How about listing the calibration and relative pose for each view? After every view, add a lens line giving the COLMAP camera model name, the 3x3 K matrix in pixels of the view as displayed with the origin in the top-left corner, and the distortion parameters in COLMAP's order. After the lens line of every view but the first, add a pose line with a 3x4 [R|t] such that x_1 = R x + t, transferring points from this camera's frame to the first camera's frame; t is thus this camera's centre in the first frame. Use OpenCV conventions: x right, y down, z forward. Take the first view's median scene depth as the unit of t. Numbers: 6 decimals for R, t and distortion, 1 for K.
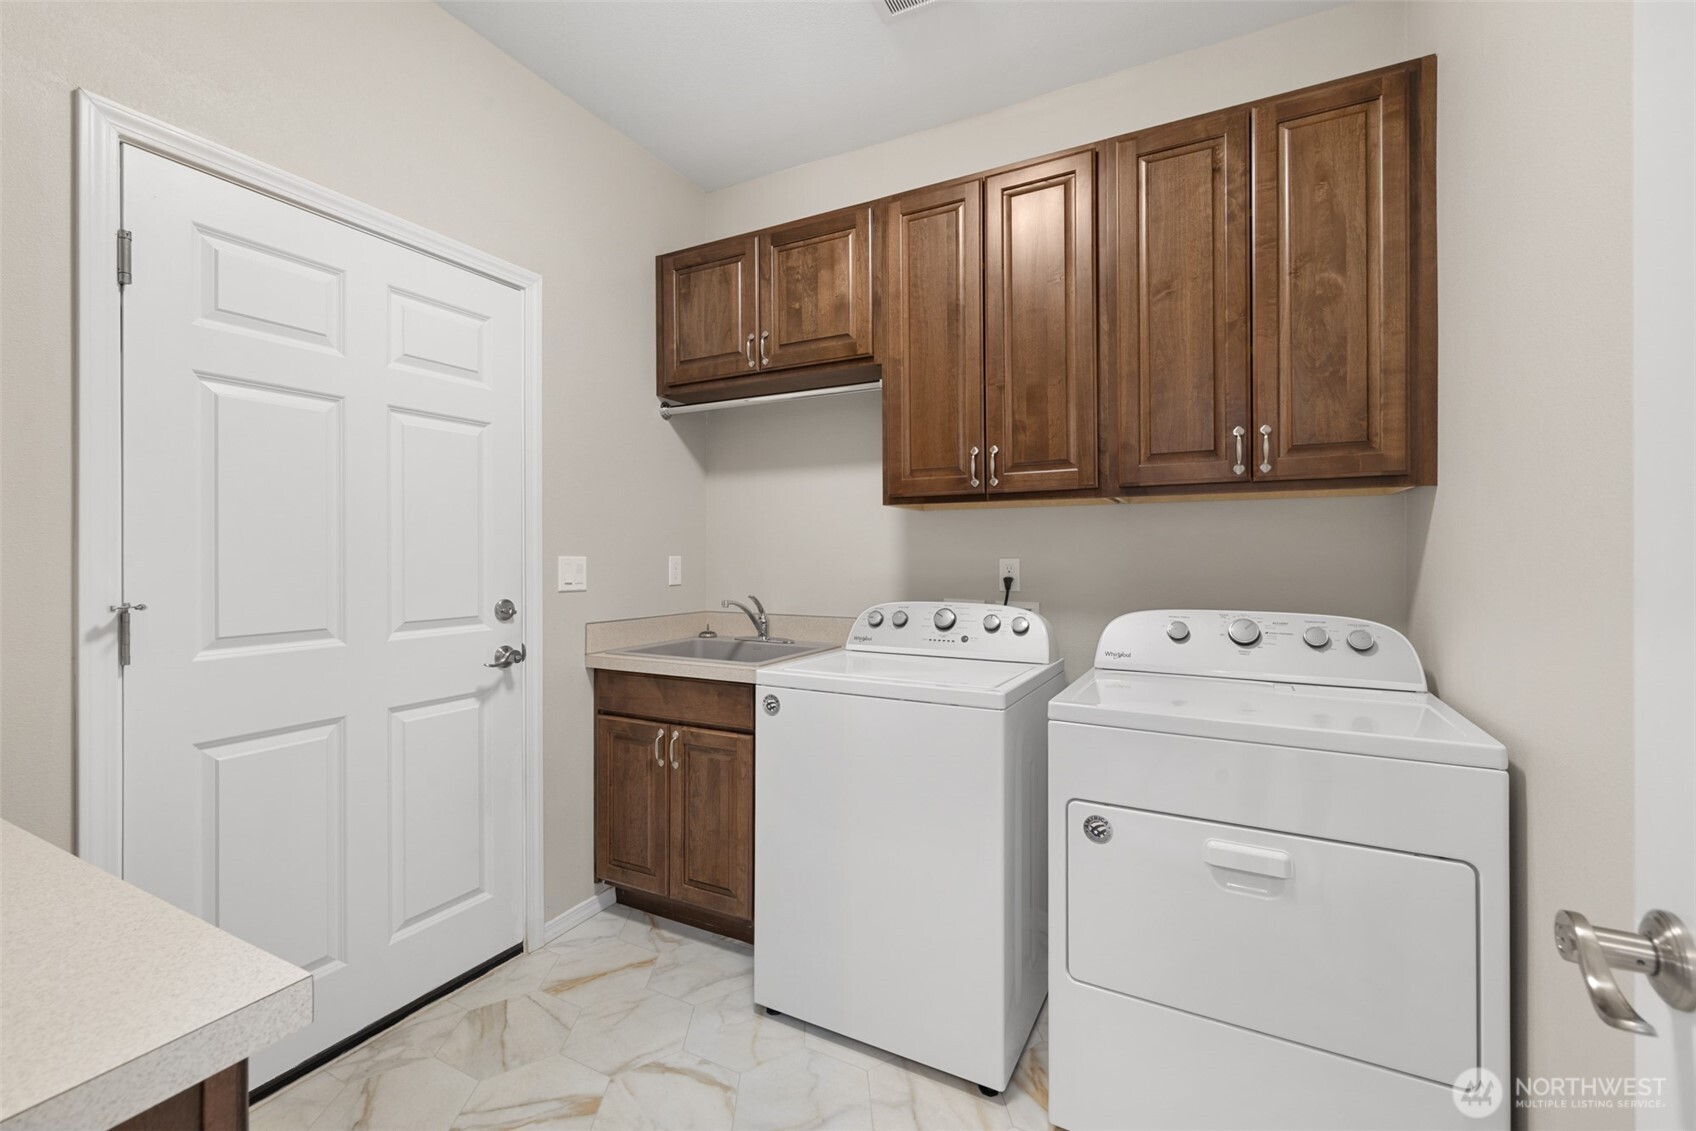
lens RADIAL K [[718.4, 0, 841.3], [0, 718.4, 545.3], [0, 0, 1]] dist [0.001334, 0.000029]
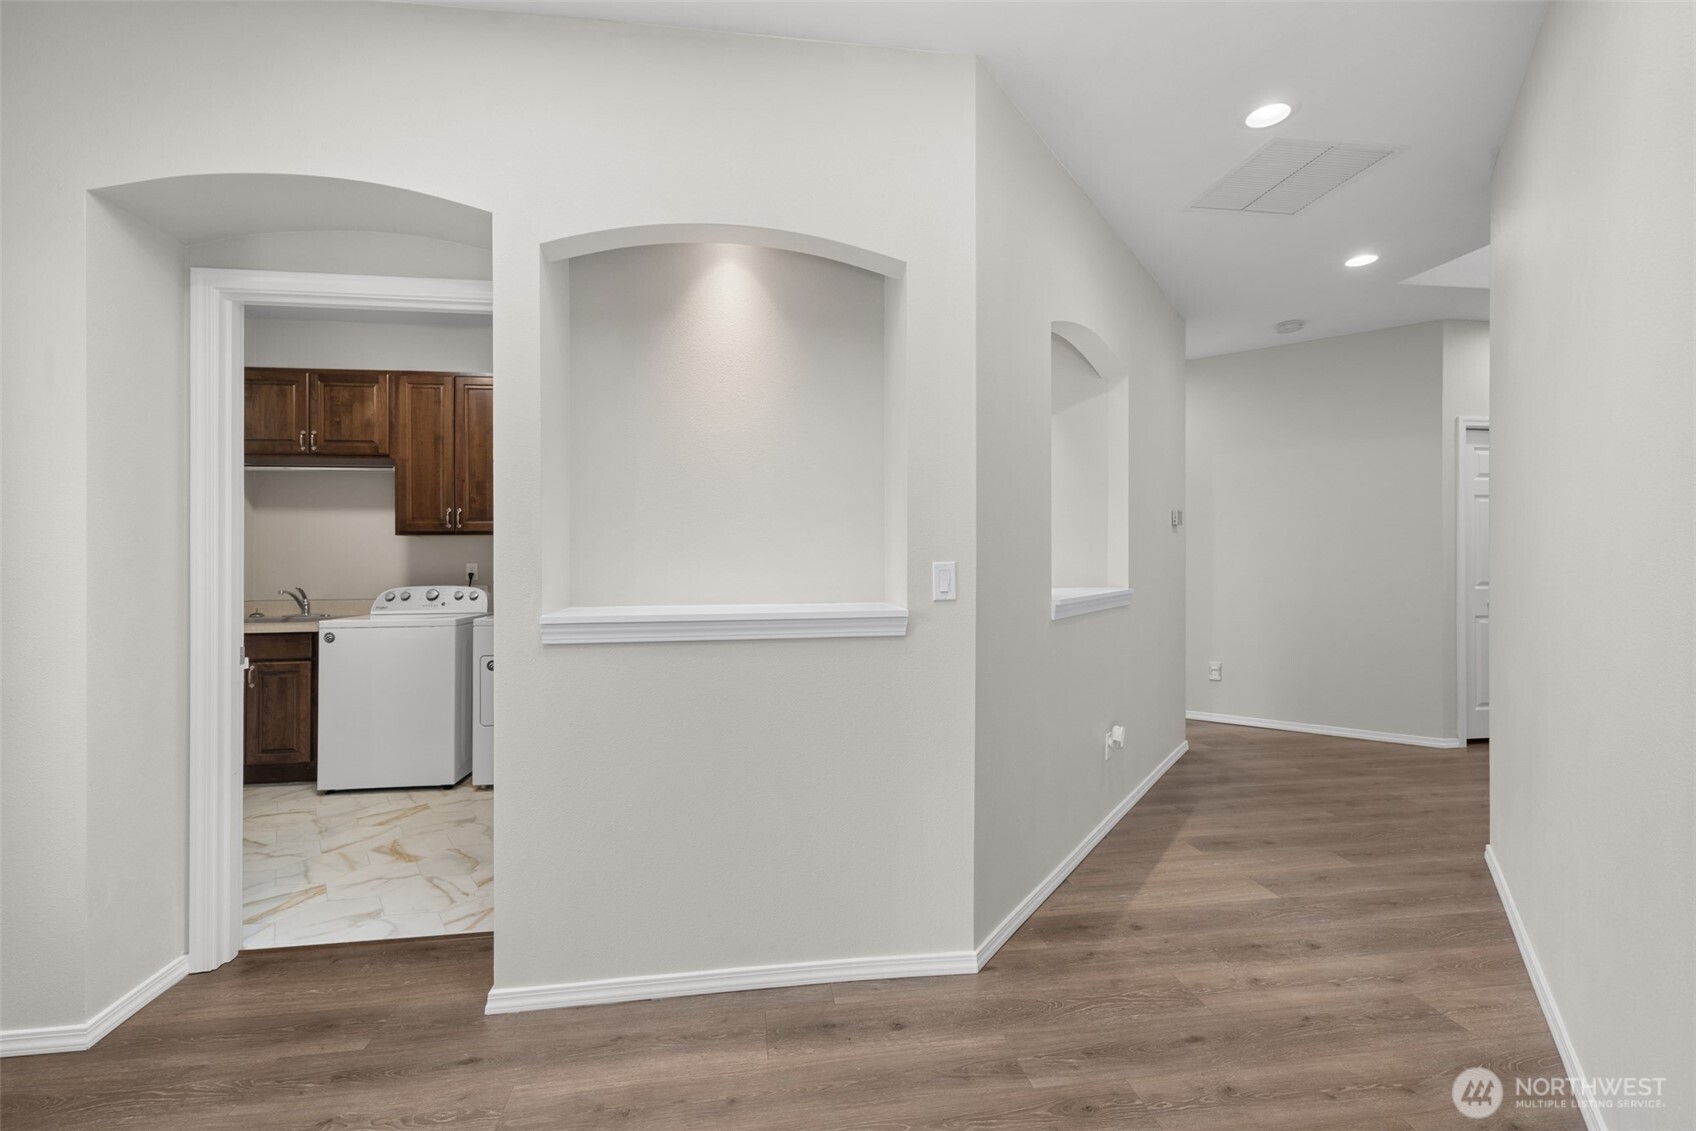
lens RADIAL K [[718.4, 0, 841.3], [0, 718.4, 545.3], [0, 0, 1]] dist [0.001334, 0.000029]
pose [[0.812149, 0.005444, 0.583424, -0.091222], [-0.003054, 0.999982, -0.005079, -0.023812], [-0.583442, 0.002343, 0.812152, -1.210635]]
